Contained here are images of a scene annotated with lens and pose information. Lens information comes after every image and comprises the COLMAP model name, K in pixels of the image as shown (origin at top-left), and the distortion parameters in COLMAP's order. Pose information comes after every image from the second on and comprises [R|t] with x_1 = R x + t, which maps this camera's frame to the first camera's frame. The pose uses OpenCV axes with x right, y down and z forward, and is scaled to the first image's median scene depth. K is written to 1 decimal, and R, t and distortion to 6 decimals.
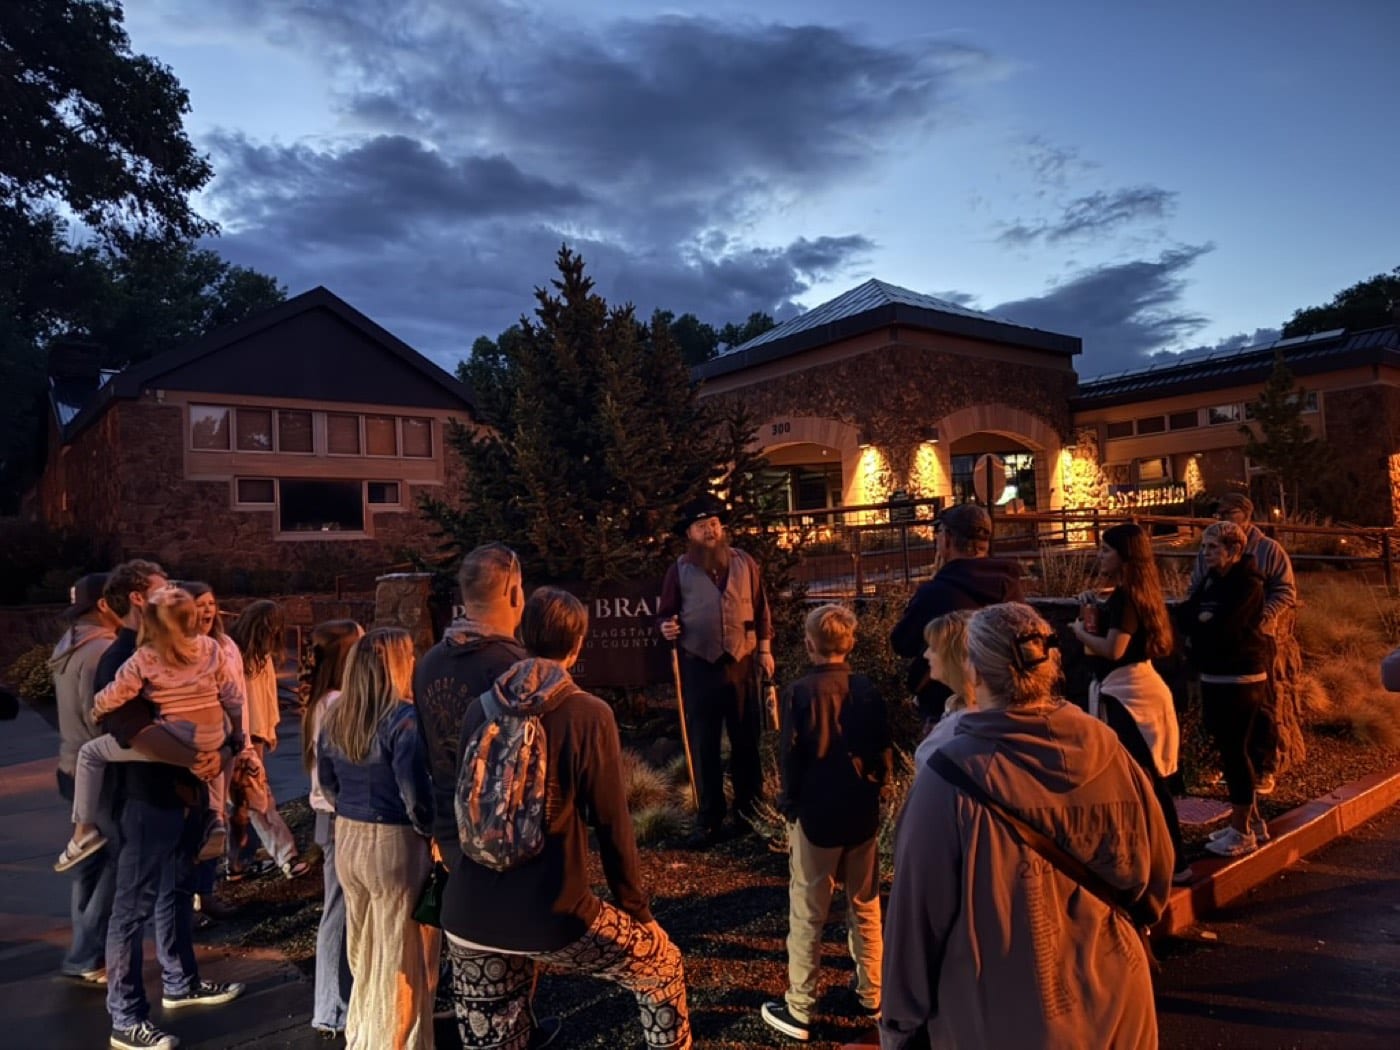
lens RADIAL K [[946.6, 0, 700.0], [0, 946.6, 525.0], [0, 0, 1]] dist [0.100454, -0.168066]
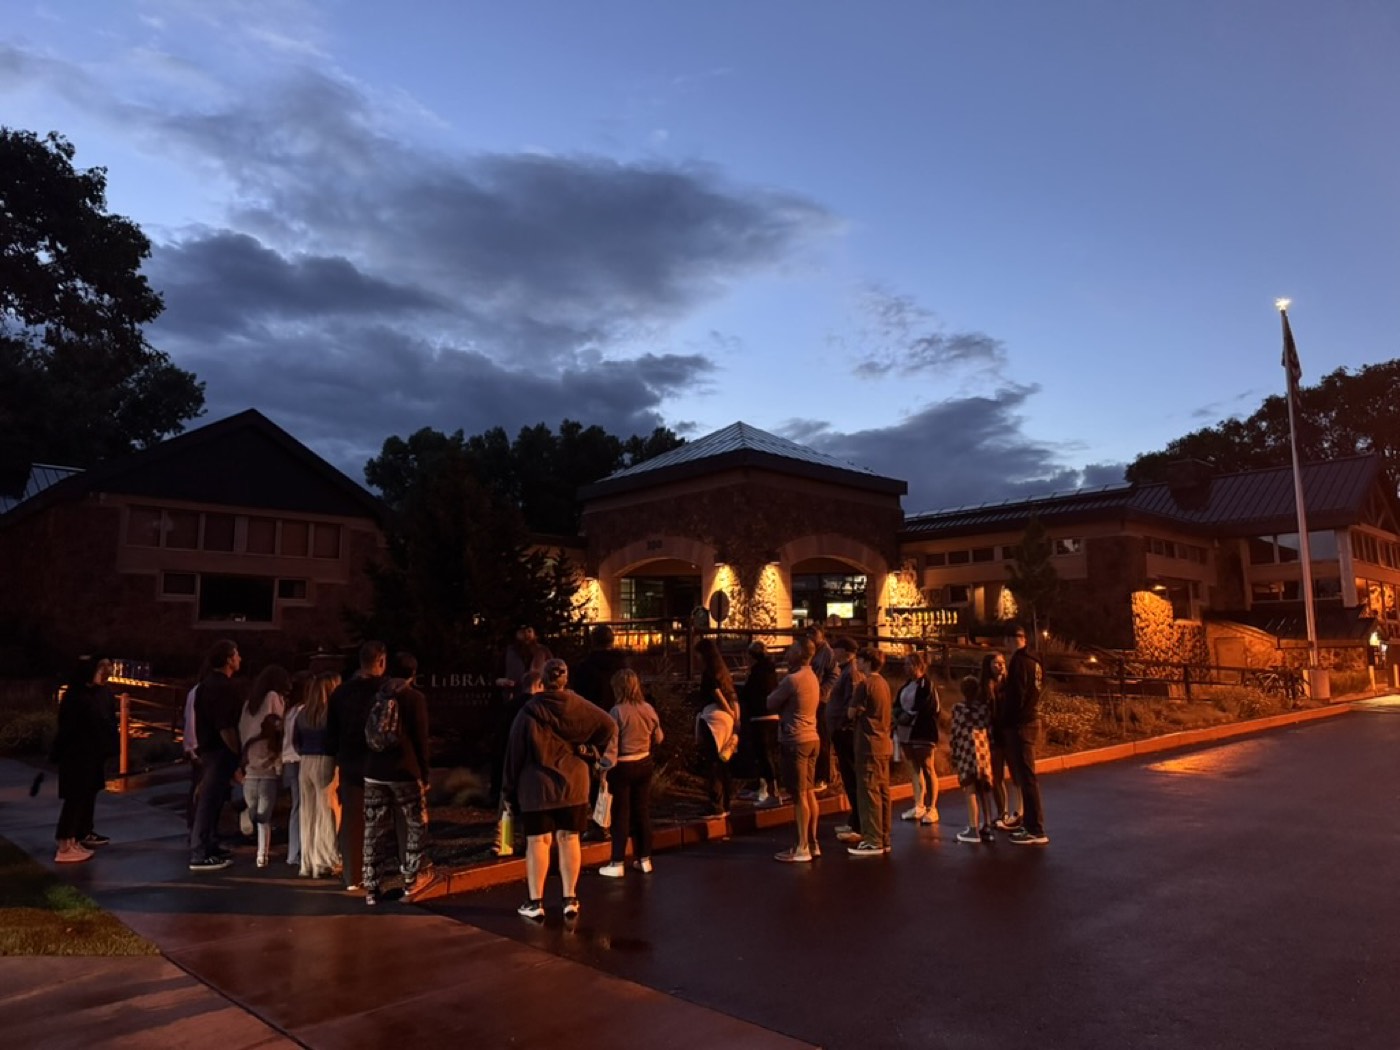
lens RADIAL K [[946.6, 0, 700.0], [0, 946.6, 525.0], [0, 0, 1]] dist [0.100454, -0.168066]
pose [[0.994617, 0.046997, 0.092353, 0.038199], [-0.036862, 0.993408, -0.108540, -0.003068], [-0.096845, 0.104551, 0.989793, -0.168319]]
